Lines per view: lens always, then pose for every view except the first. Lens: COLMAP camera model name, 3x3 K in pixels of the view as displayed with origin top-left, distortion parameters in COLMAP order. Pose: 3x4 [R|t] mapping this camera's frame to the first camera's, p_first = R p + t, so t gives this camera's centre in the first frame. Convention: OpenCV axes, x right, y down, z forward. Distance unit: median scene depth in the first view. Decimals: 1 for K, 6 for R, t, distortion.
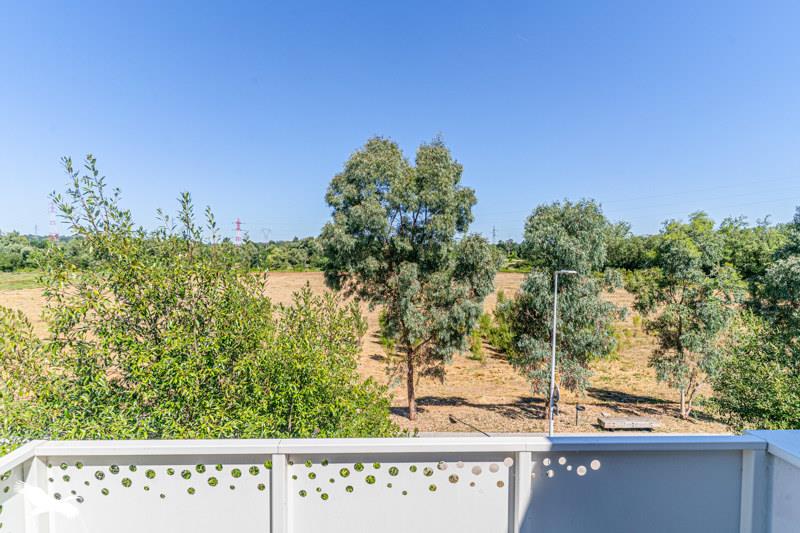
lens RADIAL K [[398.0, 0, 395.4], [0, 398.0, 265.9], [0, 0, 1]] dist [-0.000875, -0.000315]
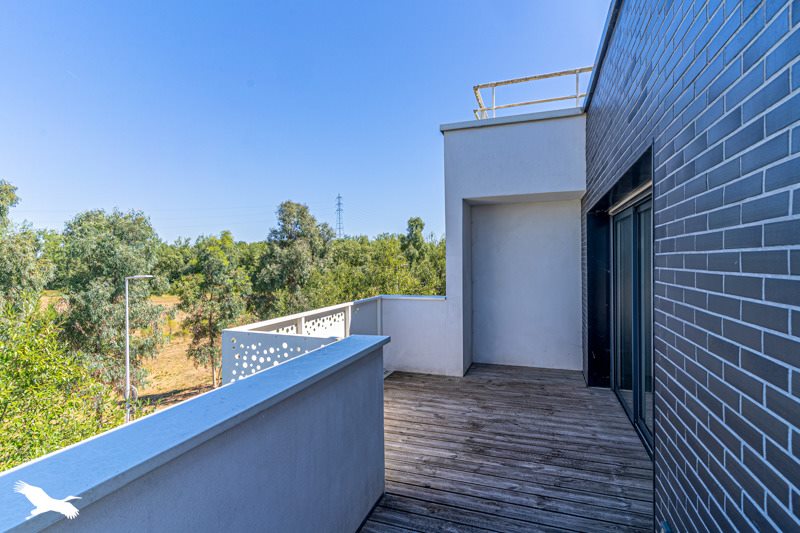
lens RADIAL K [[398.0, 0, 404.9], [0, 398.0, 261.2], [0, 0, 1]] dist [-0.000875, -0.000315]
pose [[0.377461, 0.000802, 0.926025, -0.256770], [0.041197, 0.998995, -0.017658, 0.016351], [-0.925108, 0.044815, 0.377049, -0.069503]]
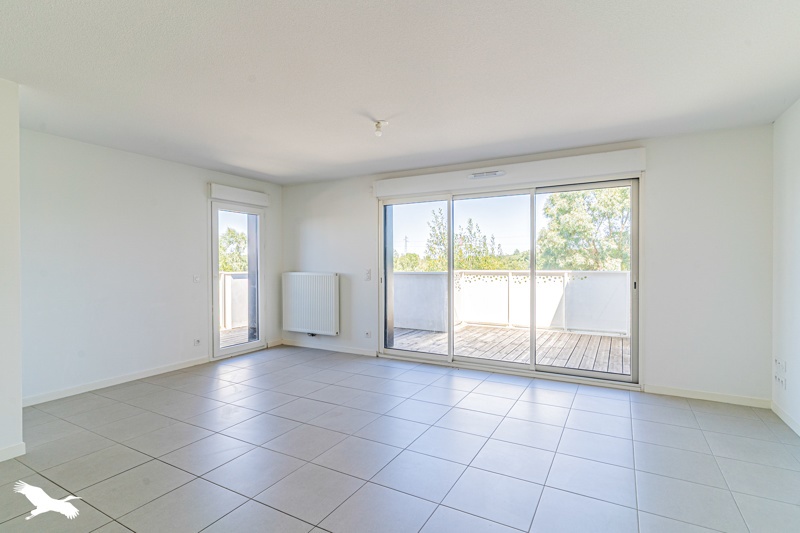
lens RADIAL K [[398.0, 0, 399.1], [0, 398.0, 265.0], [0, 0, 1]] dist [-0.000875, -0.000315]
pose [[0.854041, -0.000164, -0.520205, 0.105091], [-0.016377, 0.999496, -0.027203, 0.053404], [0.519948, 0.031752, 0.853608, -0.376604]]
